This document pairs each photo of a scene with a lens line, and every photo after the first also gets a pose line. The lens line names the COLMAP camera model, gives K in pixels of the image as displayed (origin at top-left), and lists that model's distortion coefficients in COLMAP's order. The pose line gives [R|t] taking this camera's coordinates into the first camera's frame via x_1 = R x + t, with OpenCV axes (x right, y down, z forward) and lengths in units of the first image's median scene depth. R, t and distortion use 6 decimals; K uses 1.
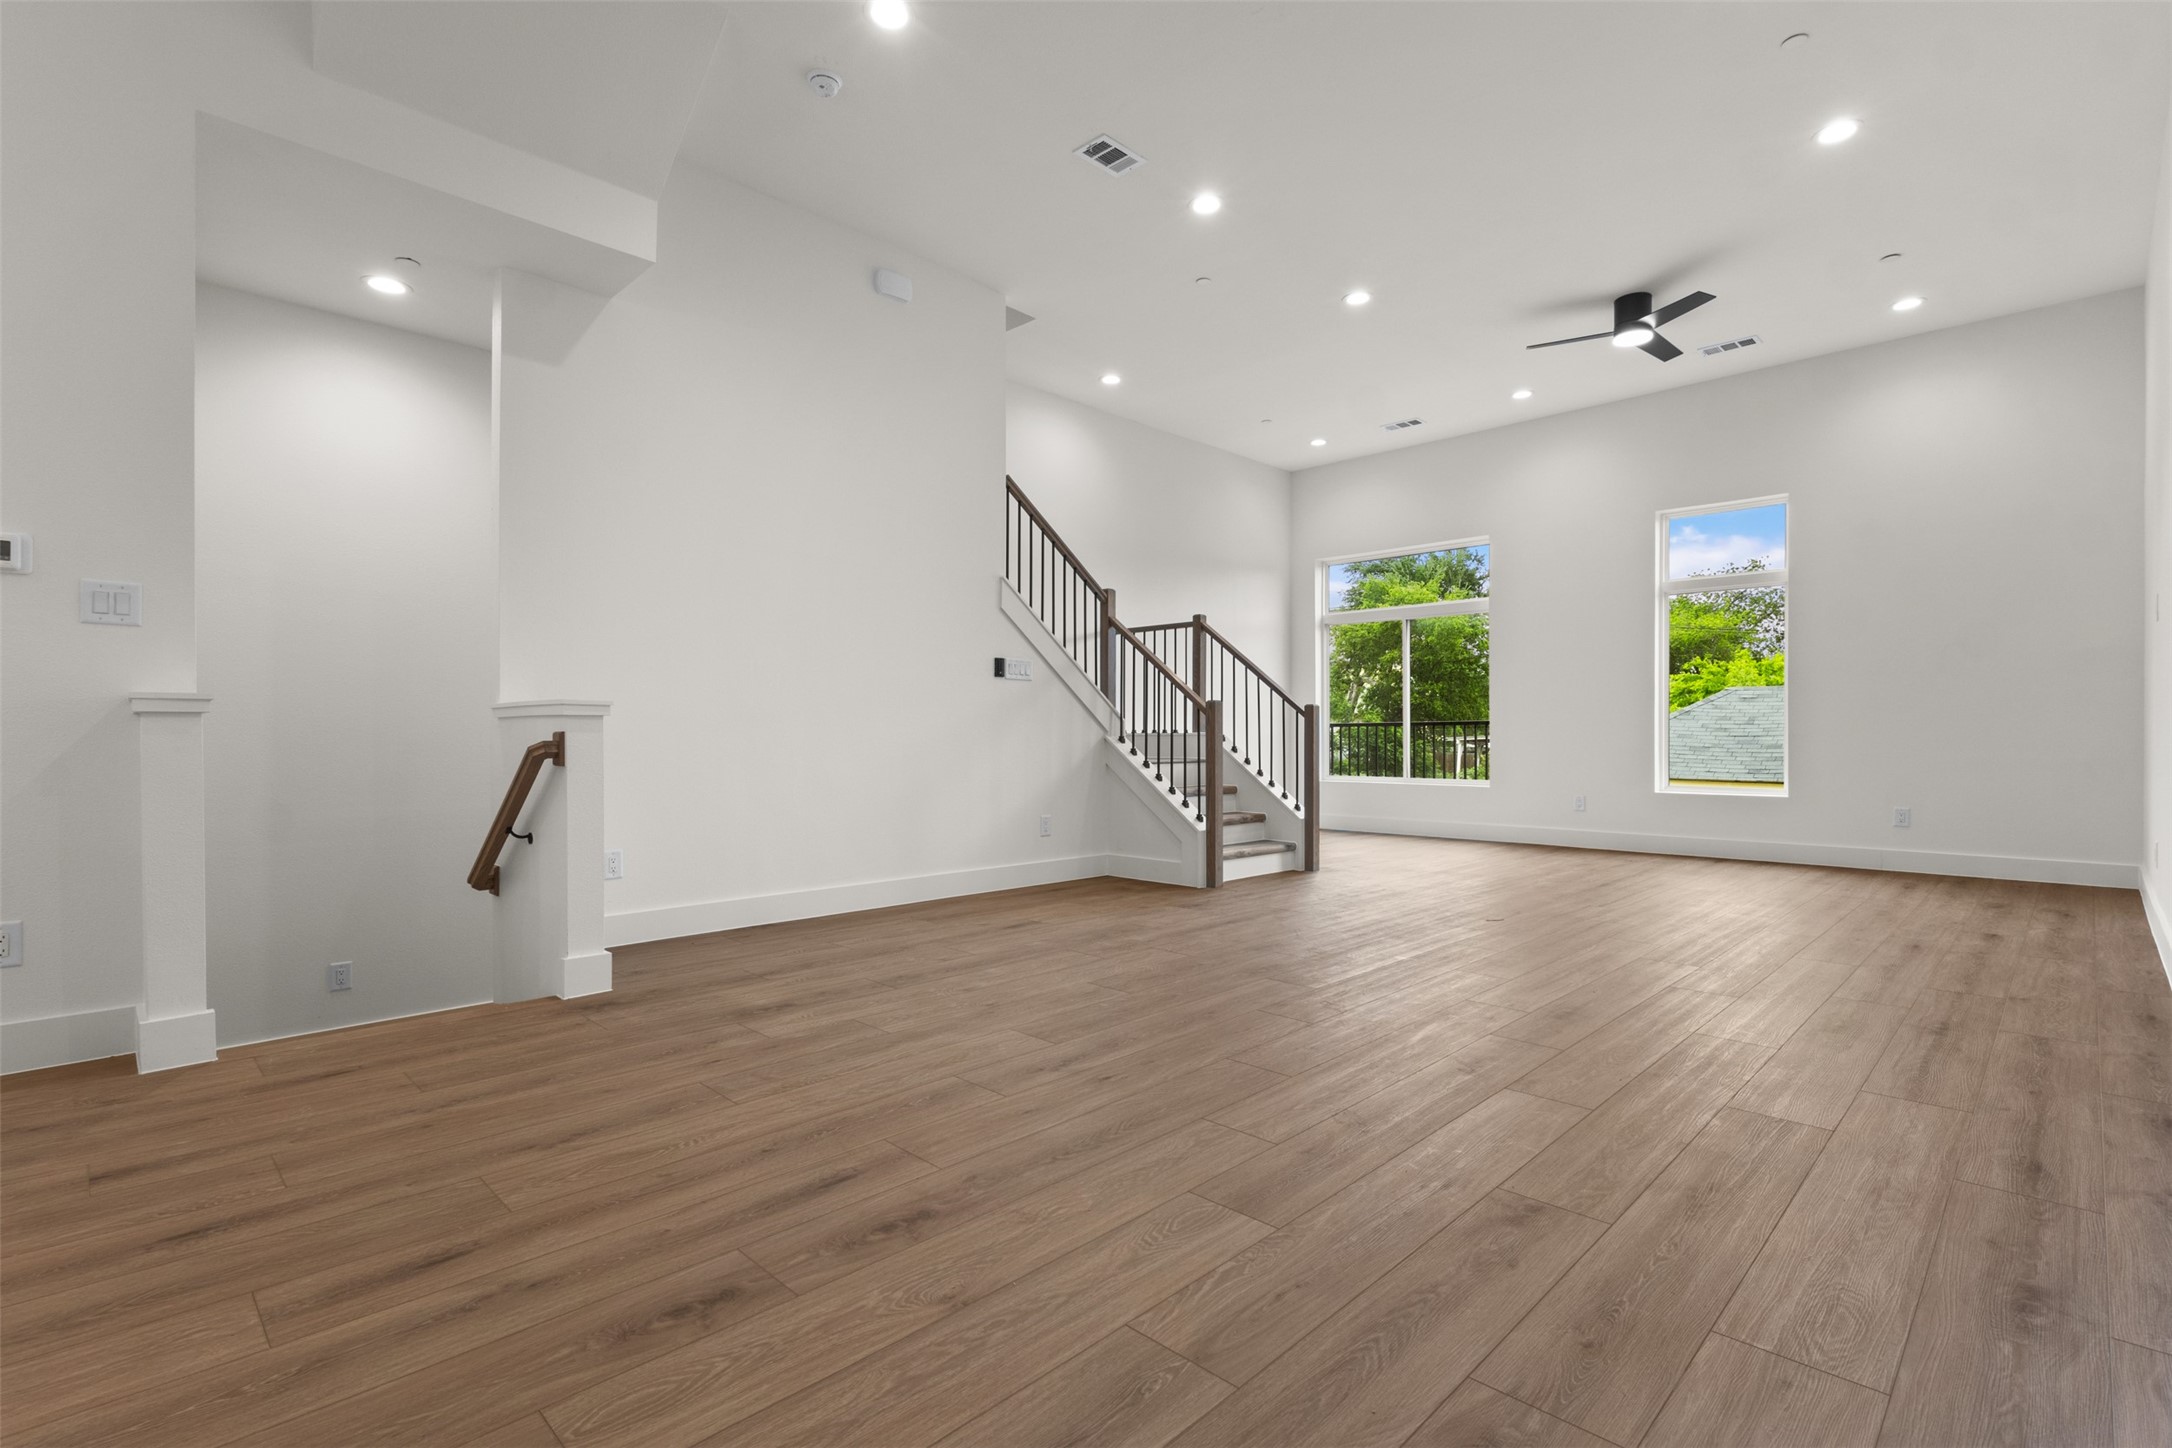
lens RADIAL K [[1006.8, 0, 1083.2], [0, 1006.8, 730.5], [0, 0, 1]] dist [0.000431, 0.001100]
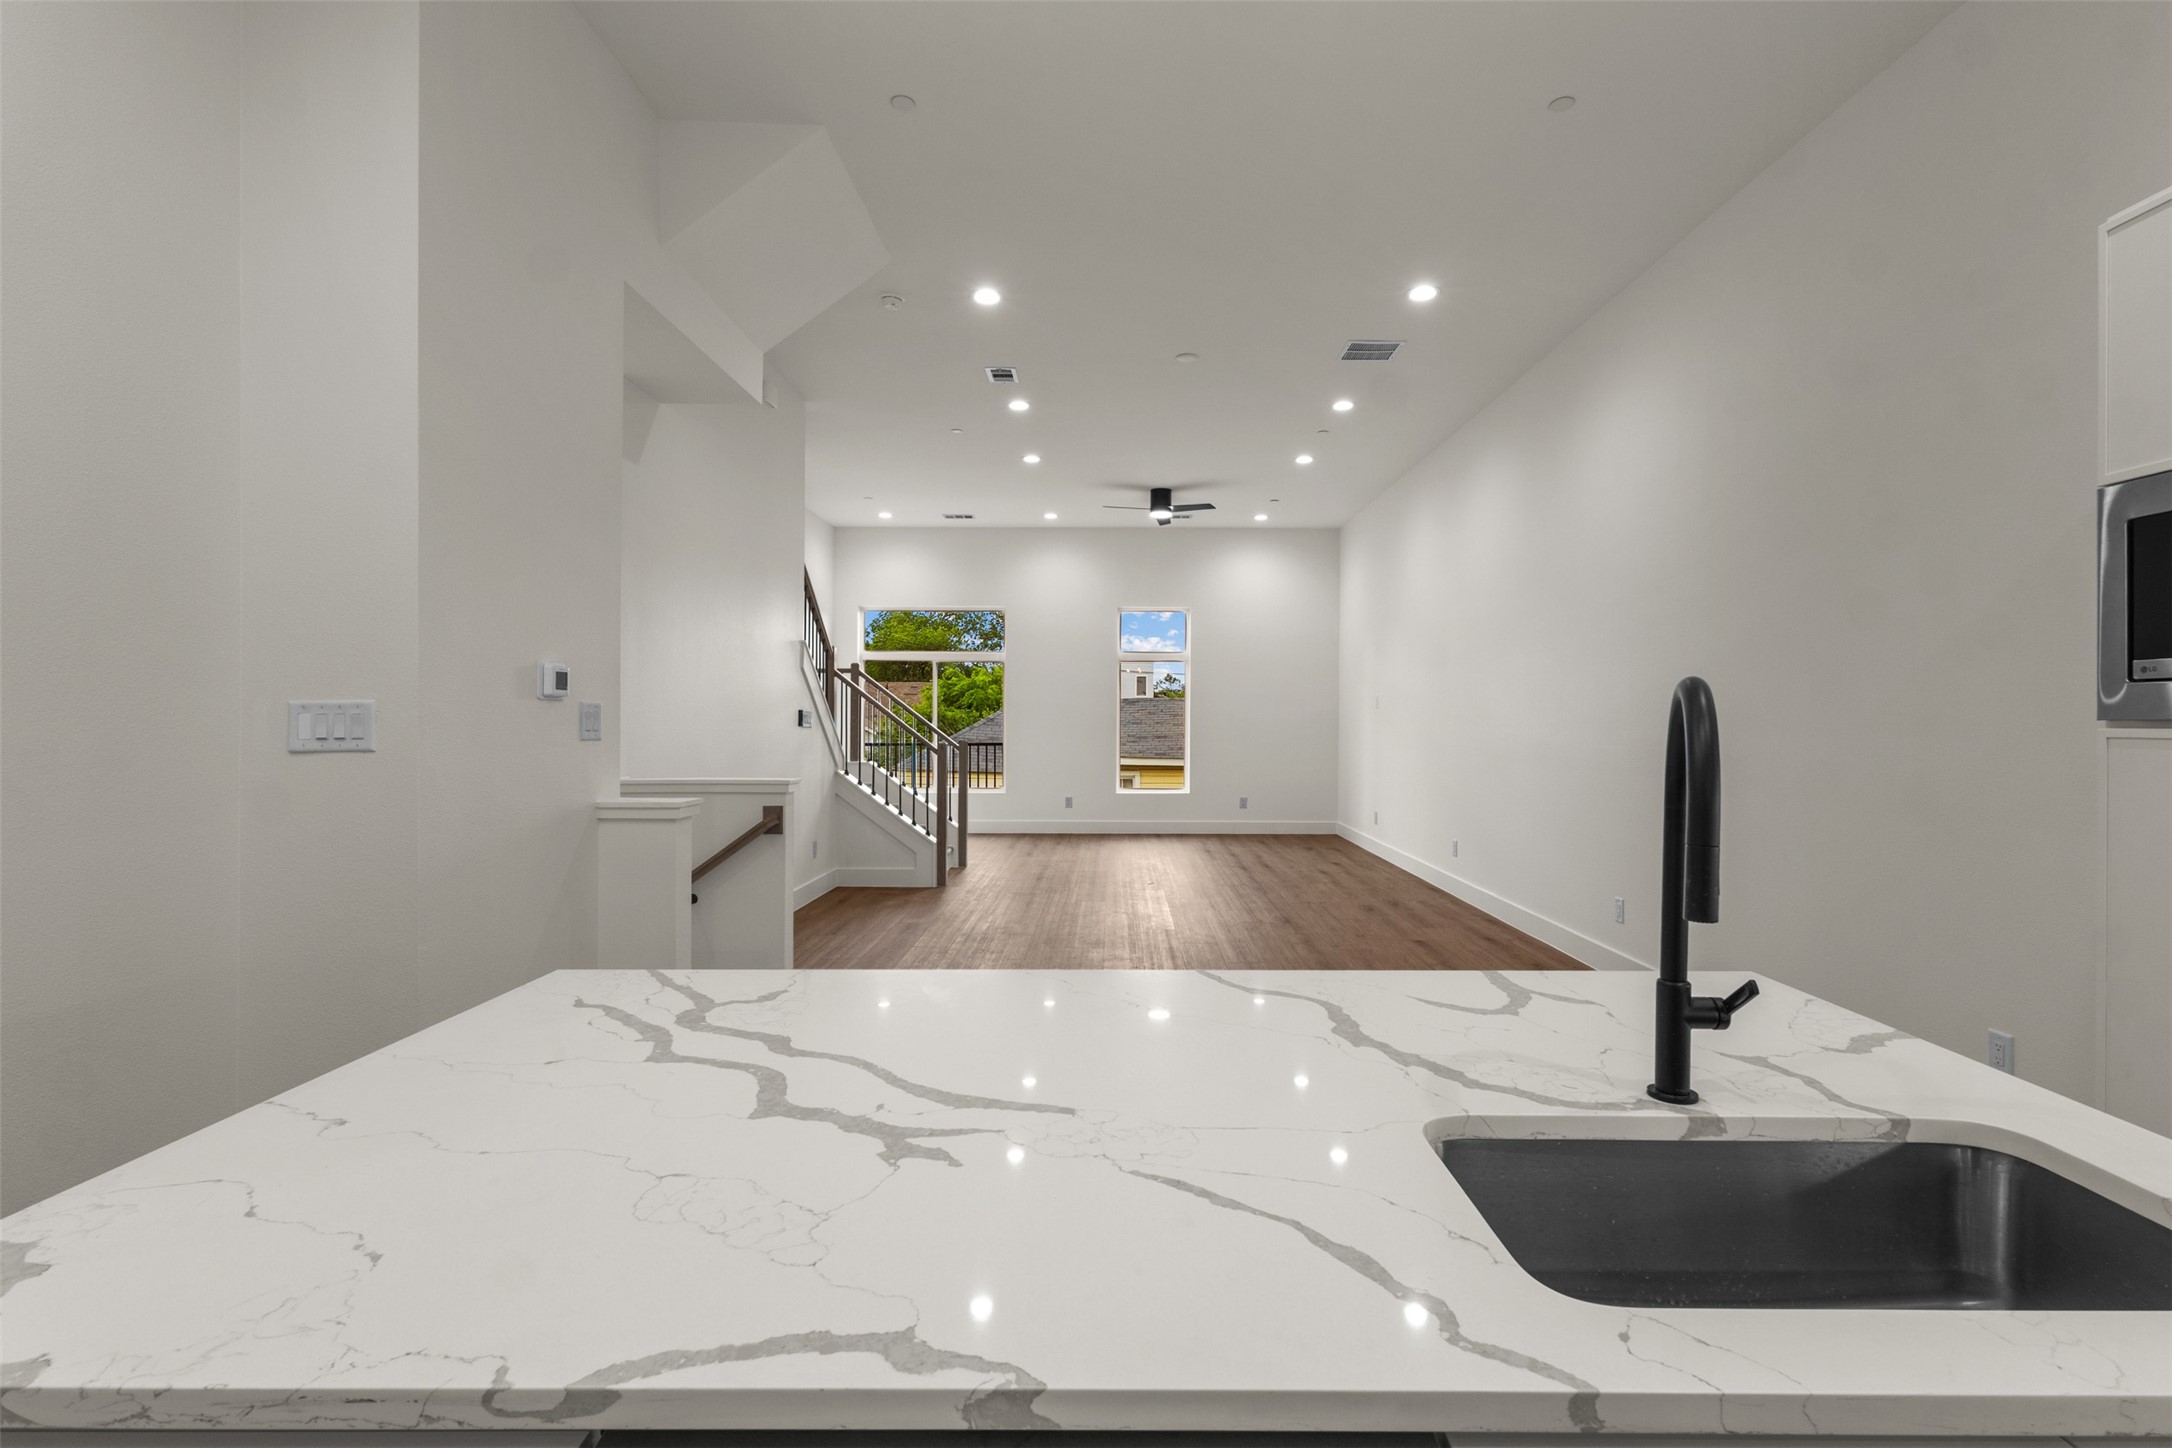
lens RADIAL K [[1006.8, 0, 1113.0], [0, 1006.8, 724.5], [0, 0, 1]] dist [0.000431, 0.001100]
pose [[0.709708, 0.001411, 0.704495, -0.650129], [-0.009072, 0.999933, 0.007136, -0.066326], [-0.704438, -0.011455, 0.709673, -0.095444]]
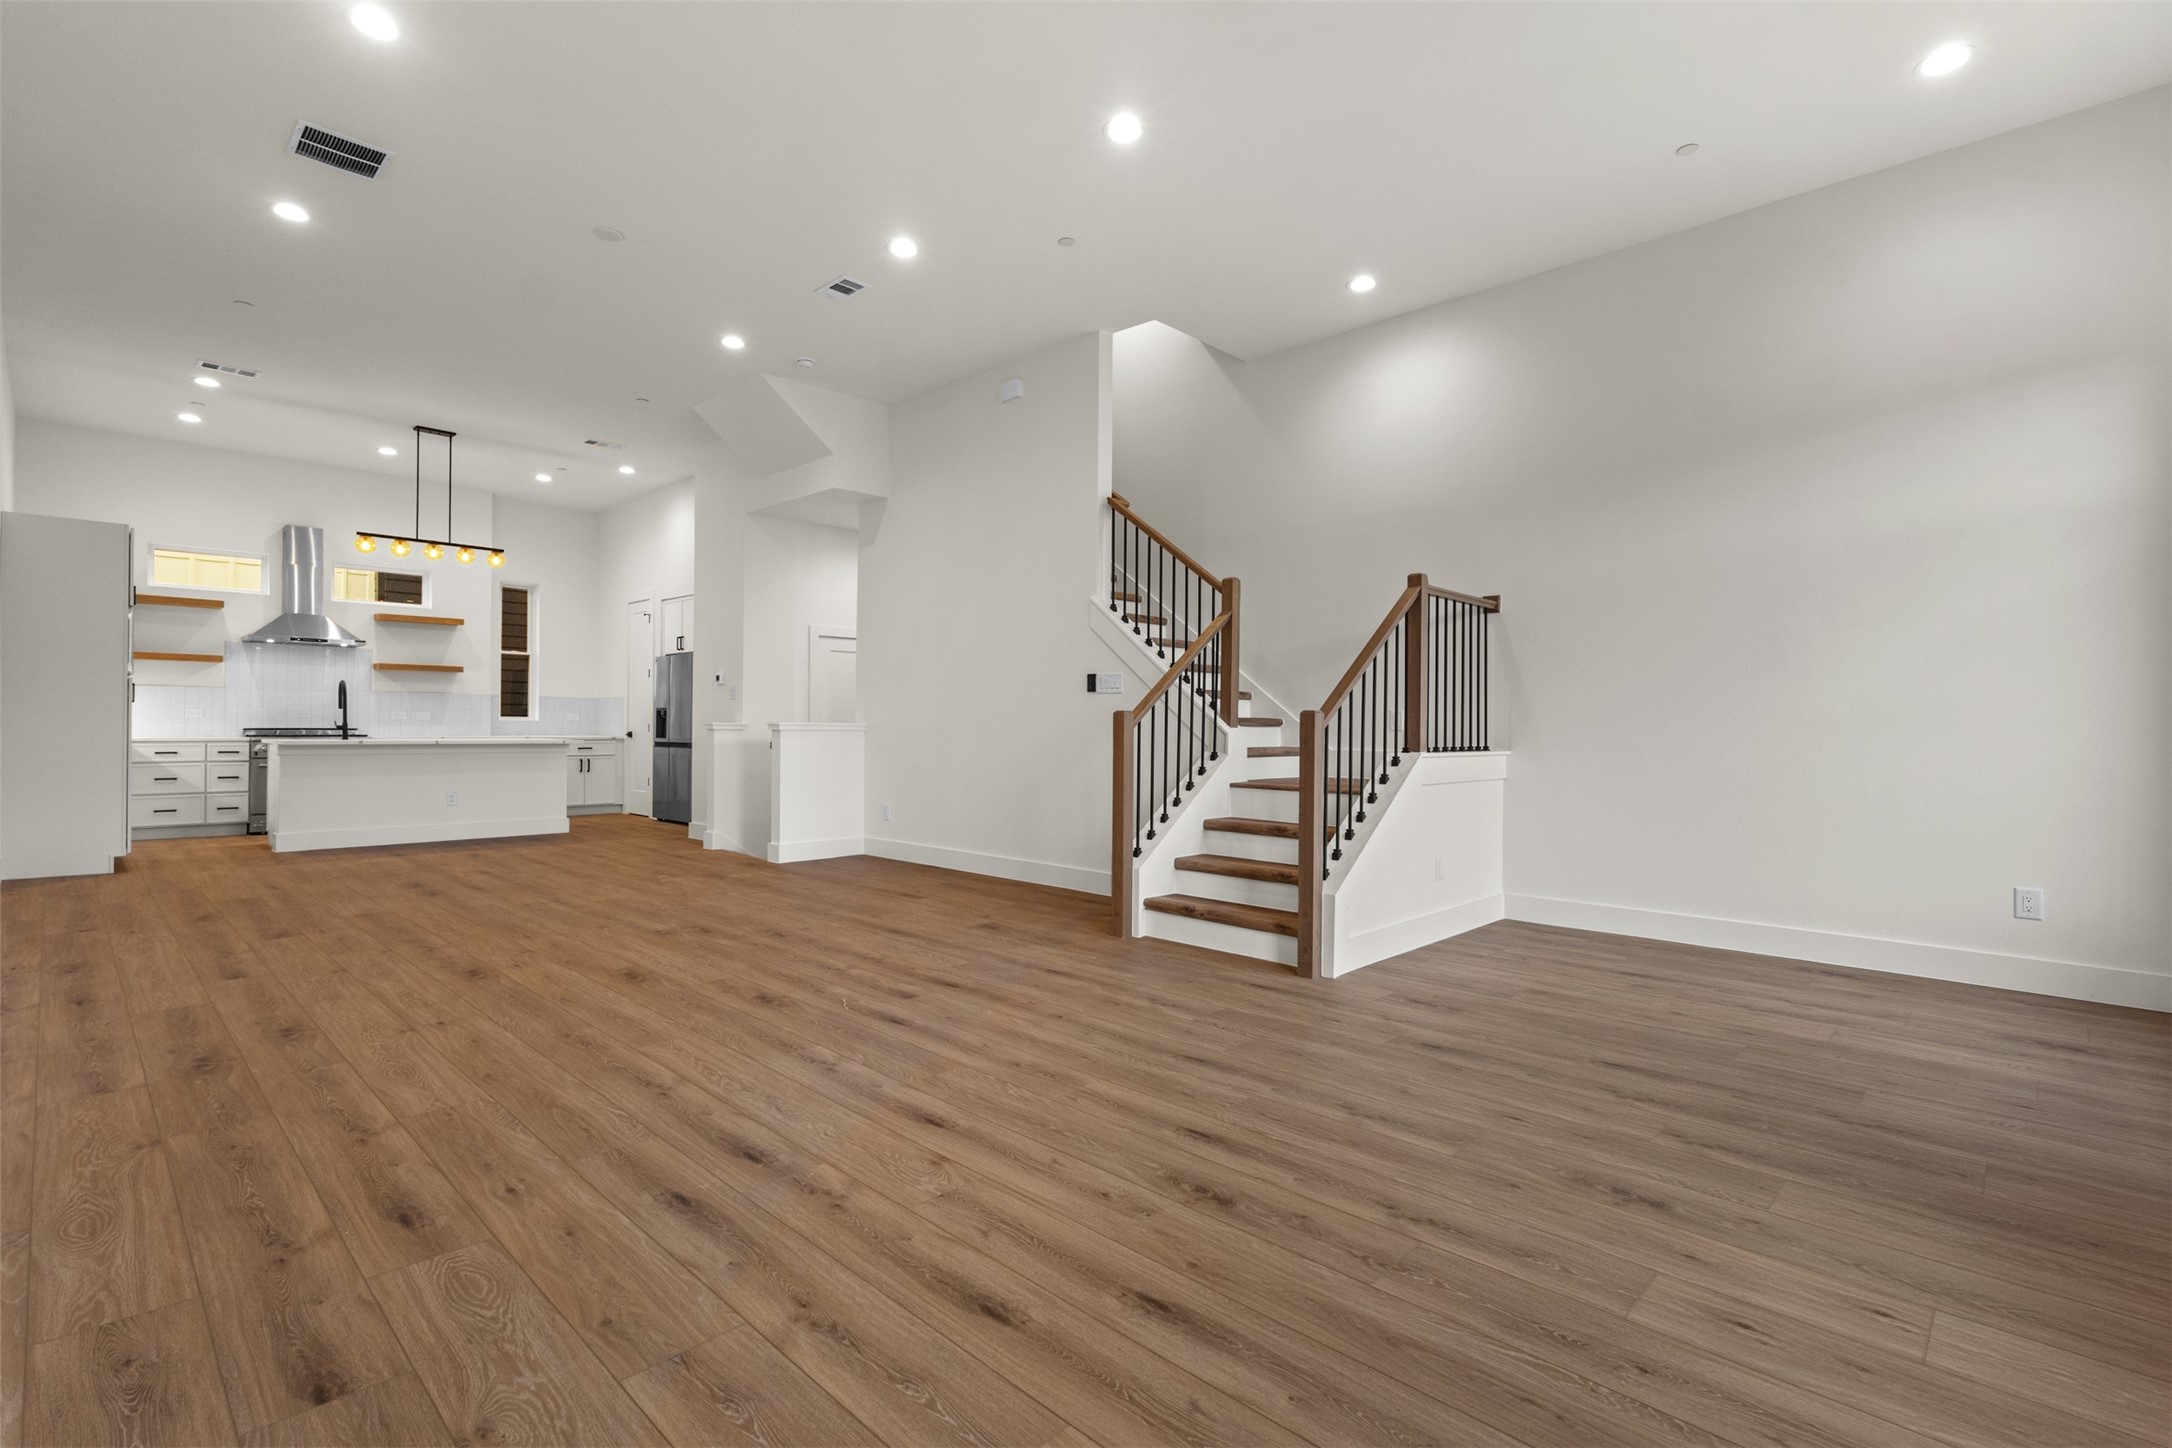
lens RADIAL K [[1006.8, 0, 1082.1], [0, 1006.8, 723.0], [0, 0, 1]] dist [0.000431, 0.001100]
pose [[0.002429, -0.001472, -0.999996, 0.972616], [-0.005199, 0.999985, -0.001485, -0.018308], [0.999984, 0.005203, 0.002421, 0.980514]]
